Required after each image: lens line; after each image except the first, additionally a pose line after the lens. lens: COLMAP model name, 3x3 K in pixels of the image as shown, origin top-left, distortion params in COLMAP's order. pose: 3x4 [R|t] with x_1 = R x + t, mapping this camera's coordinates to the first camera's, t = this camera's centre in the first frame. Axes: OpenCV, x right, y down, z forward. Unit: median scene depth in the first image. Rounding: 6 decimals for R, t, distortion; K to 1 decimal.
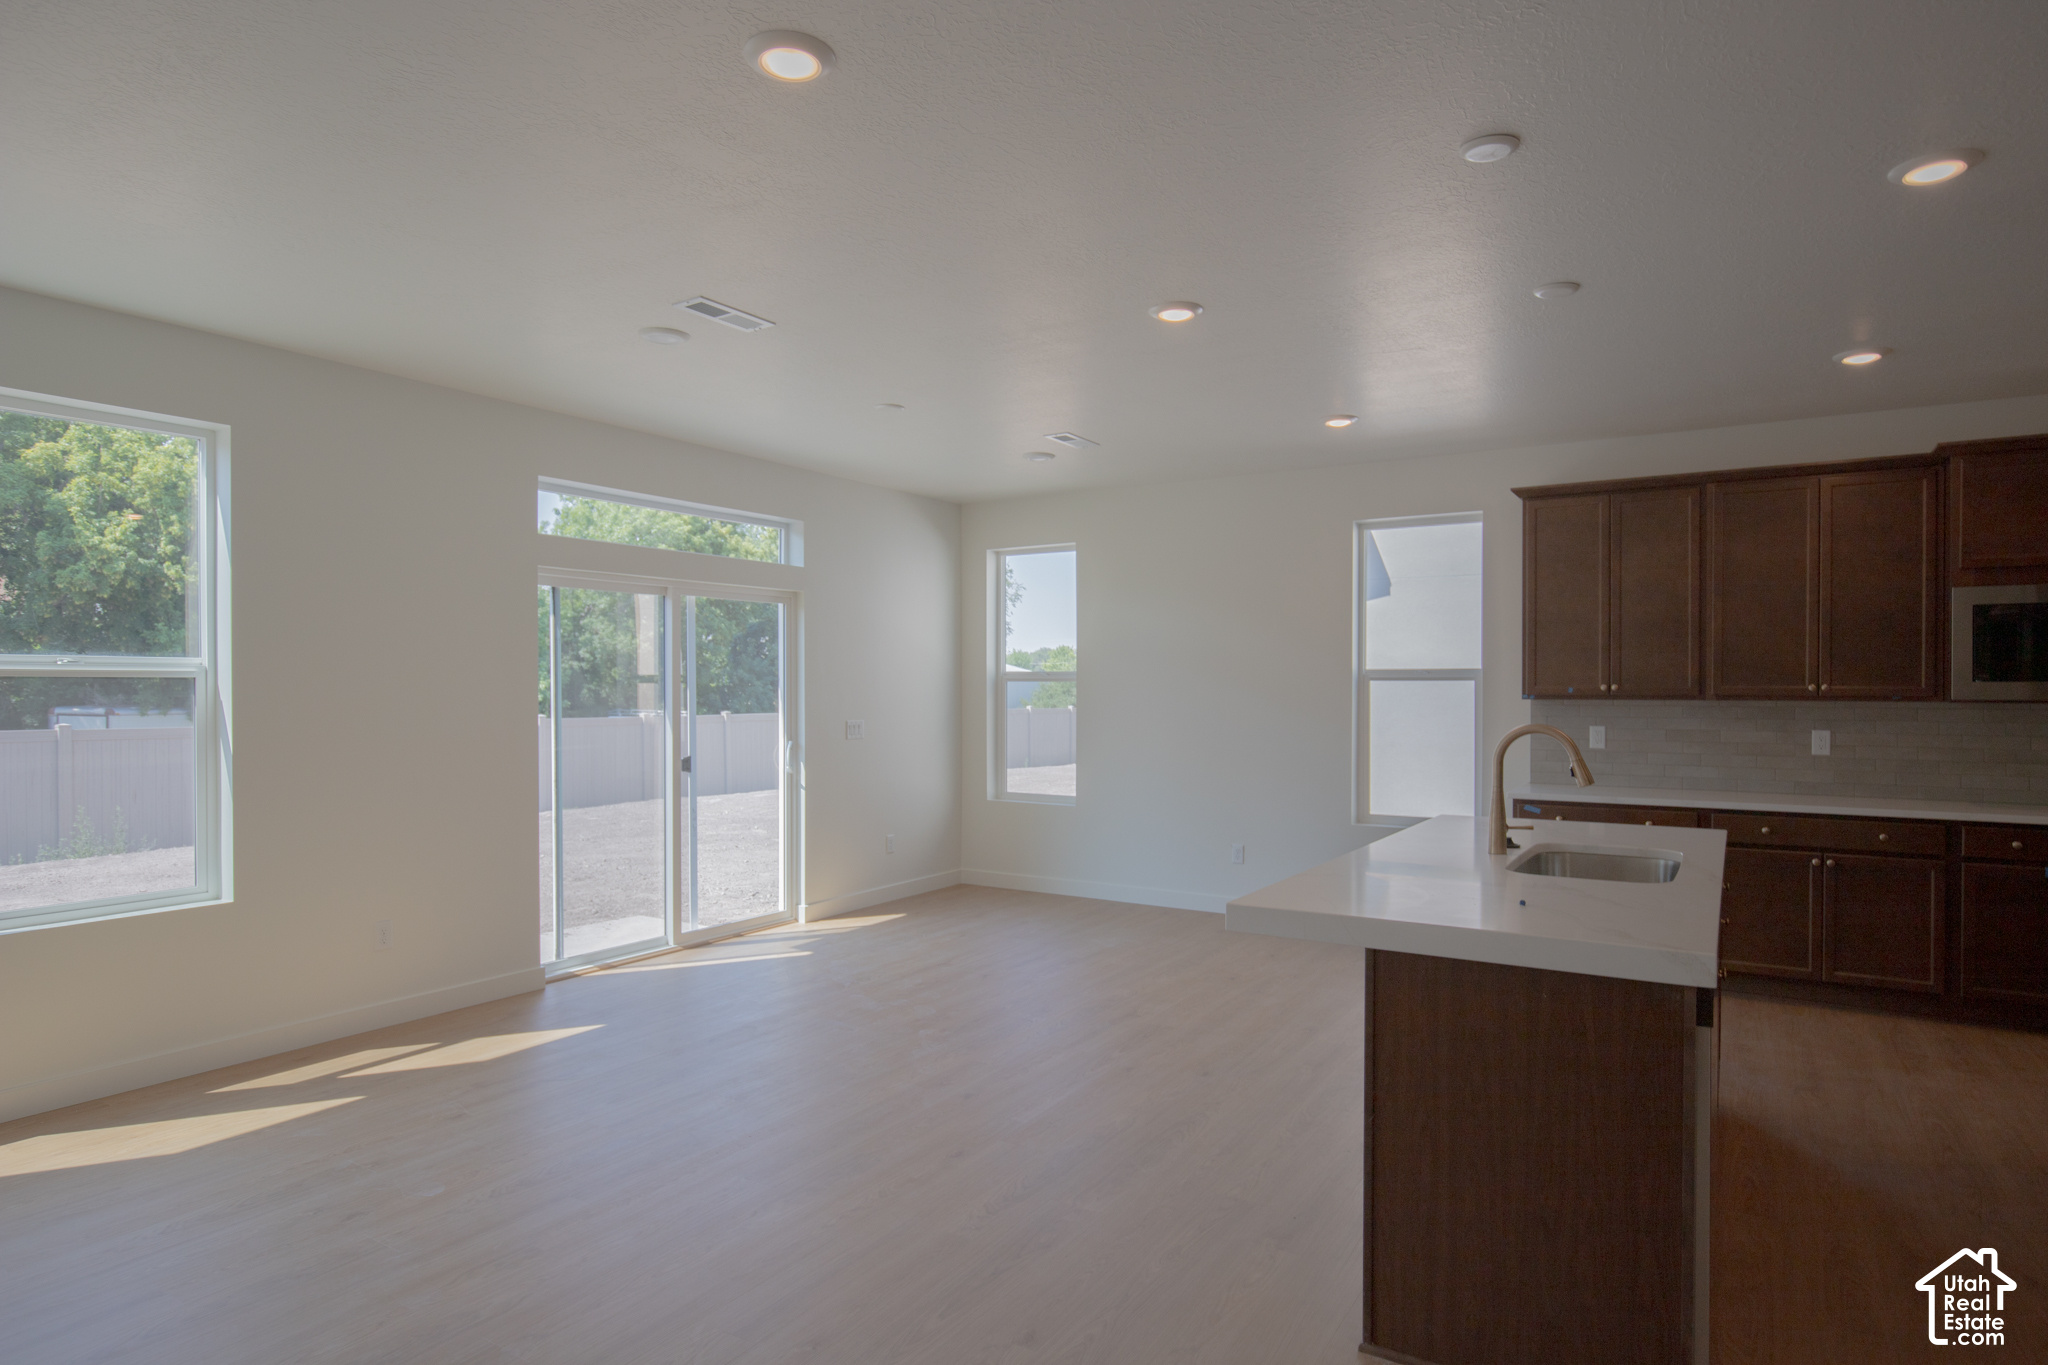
lens RADIAL K [[1158.1, 0, 1023.2], [0, 1158.1, 692.5], [0, 0, 1]] dist [-0.001906, 0.000883]
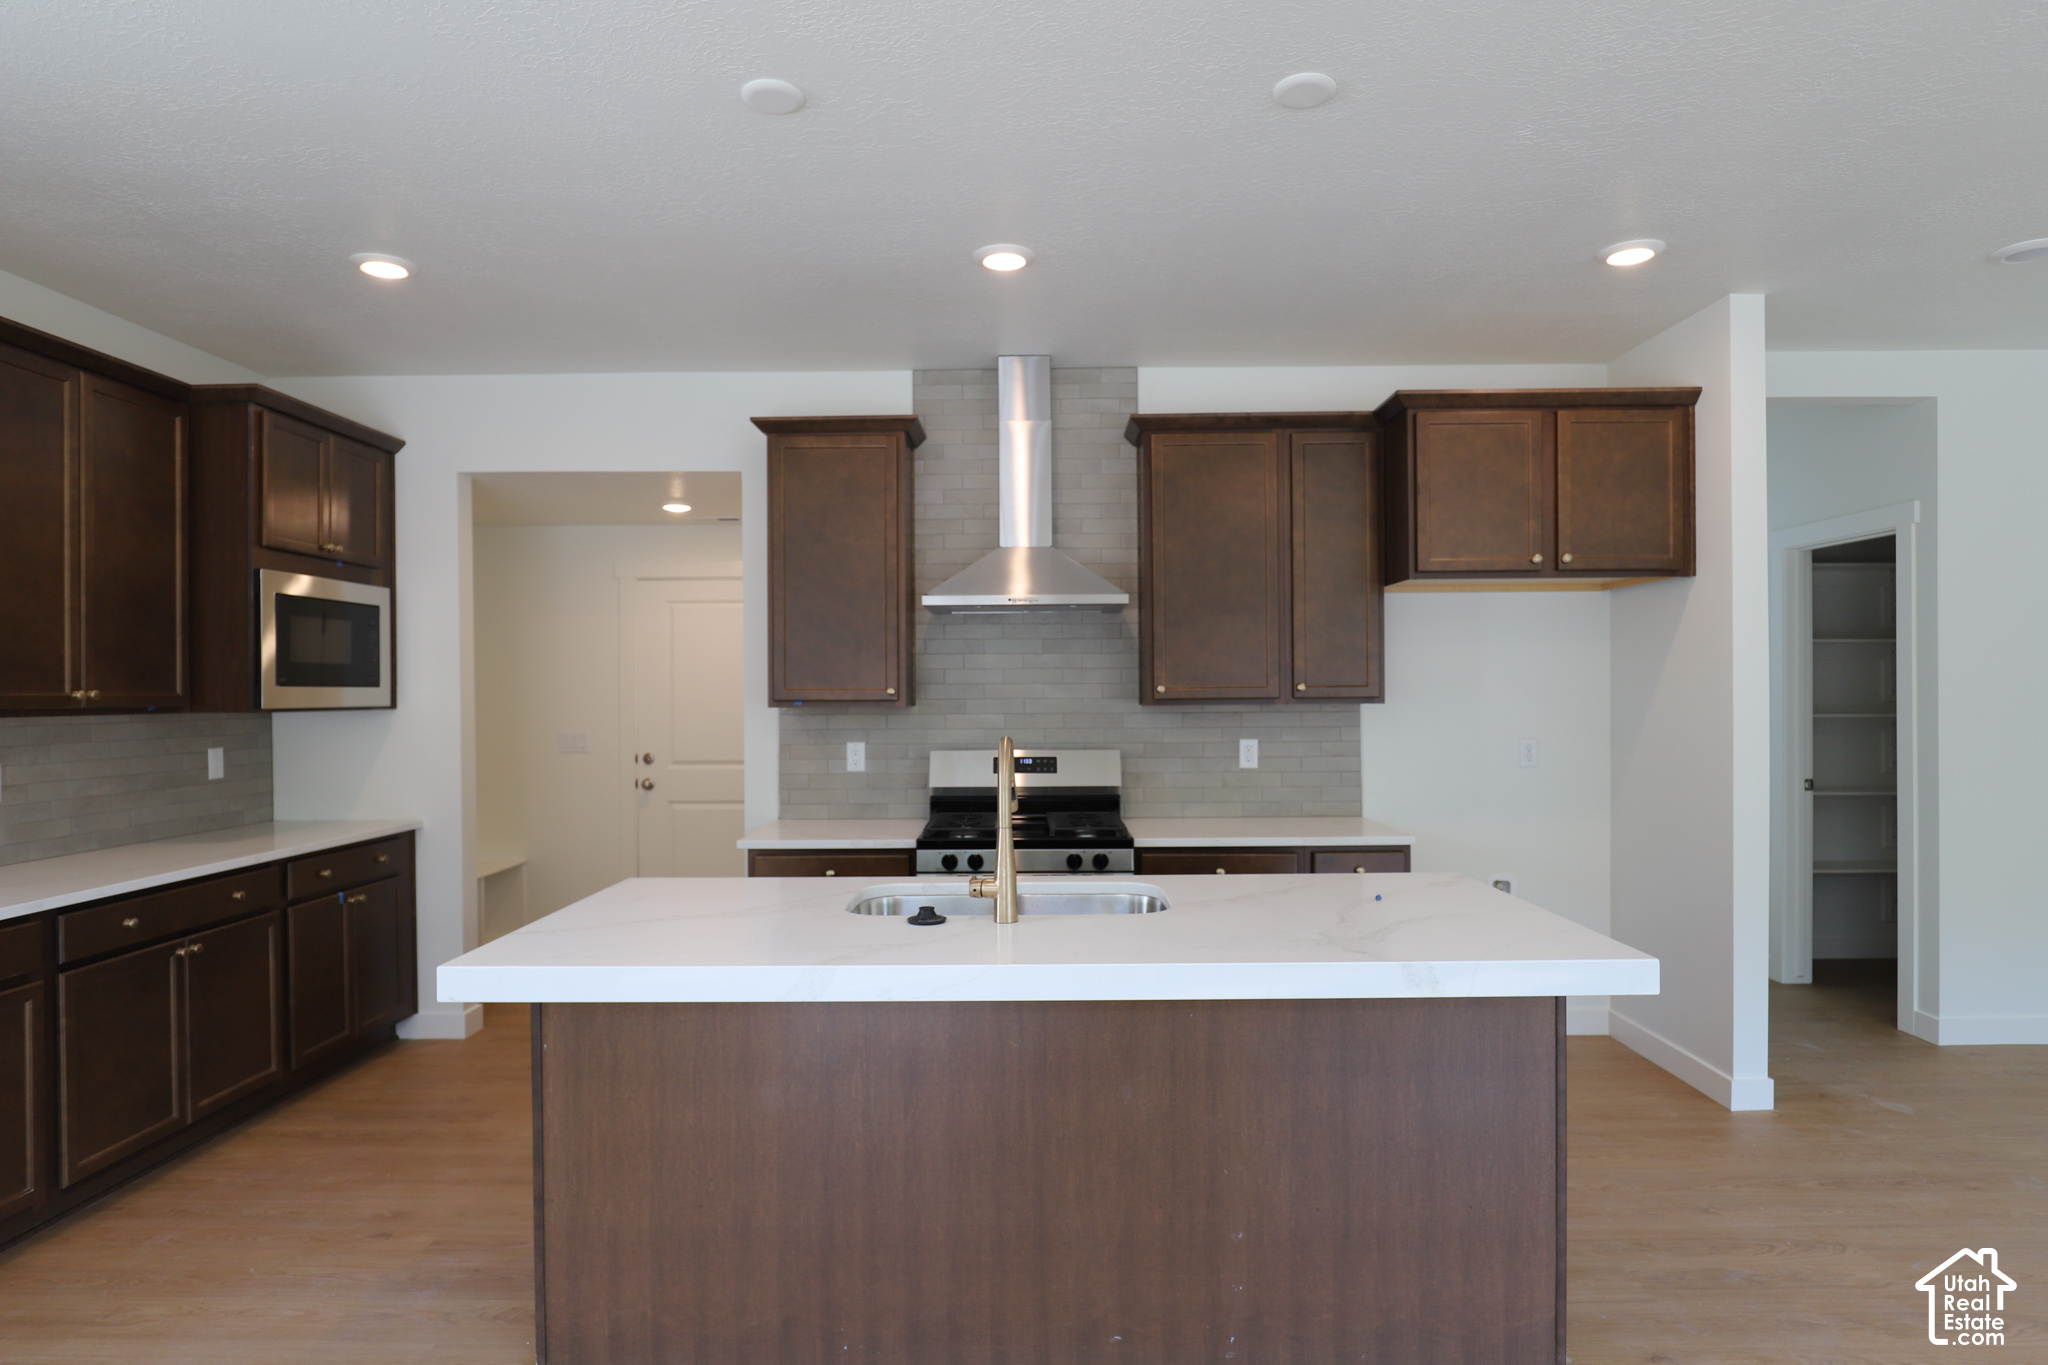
lens RADIAL K [[1158.1, 0, 1023.2], [0, 1158.1, 692.5], [0, 0, 1]] dist [-0.001906, 0.000883]
pose [[-0.518866, 0.000214, 0.854856, -0.133513], [0.009773, 0.999936, 0.005682, -0.004053], [-0.854800, 0.011303, -0.518835, 0.849120]]
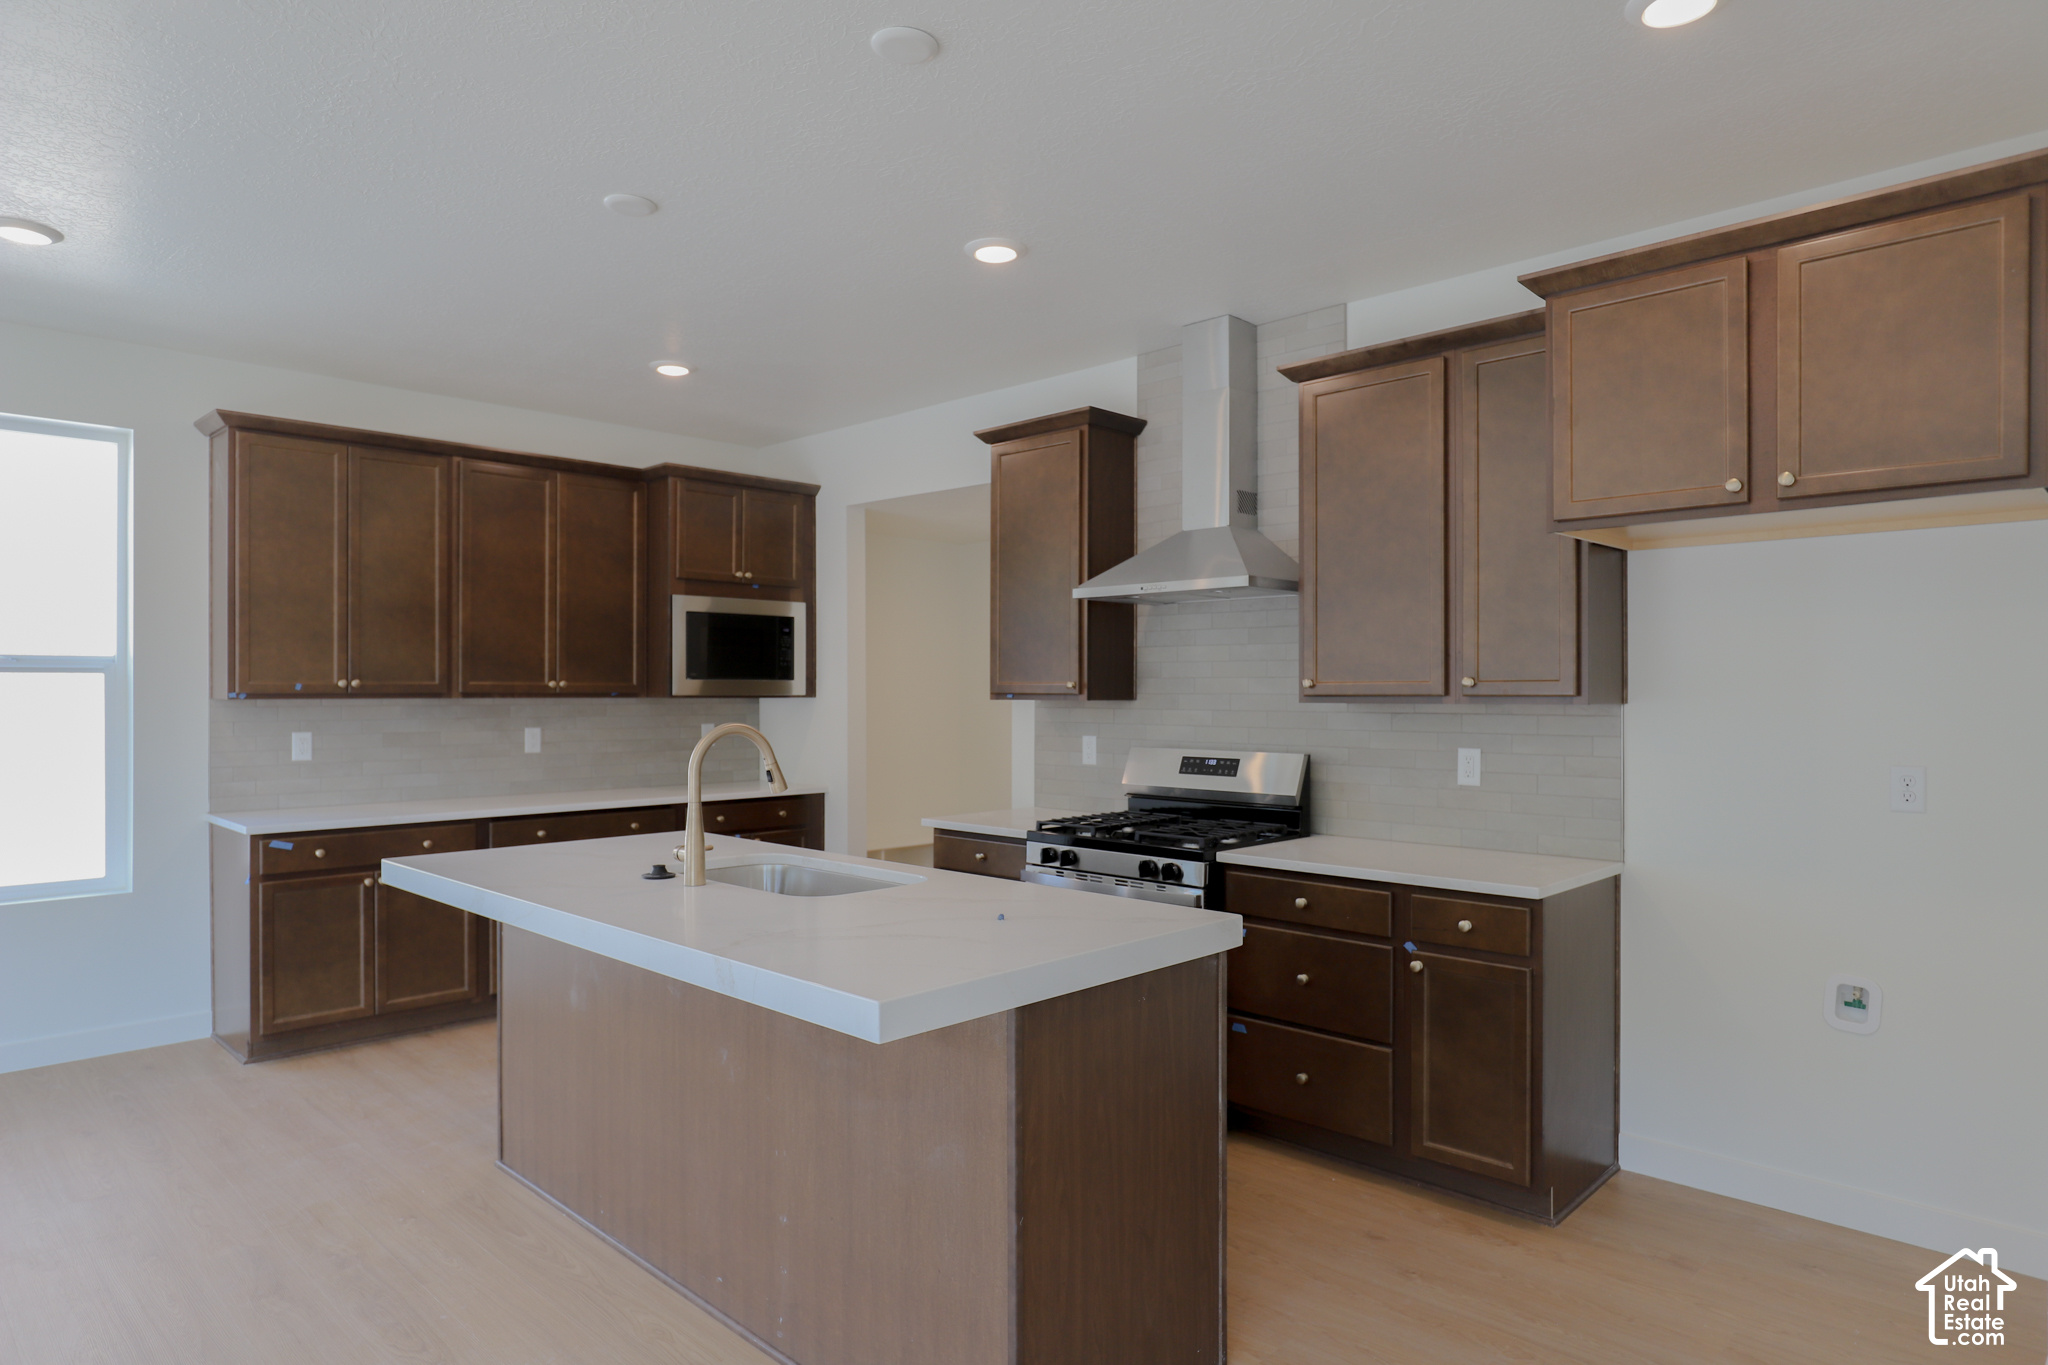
lens RADIAL K [[1224.2, 0, 1011.5], [0, 1224.2, 698.5], [0, 0, 1]] dist [-0.001279, 0.000274]
pose [[0.223914, -0.007210, 0.974582, -0.236445], [0.003568, 0.999972, 0.006578, 0.002331], [-0.974602, 0.002004, 0.223933, 0.370078]]
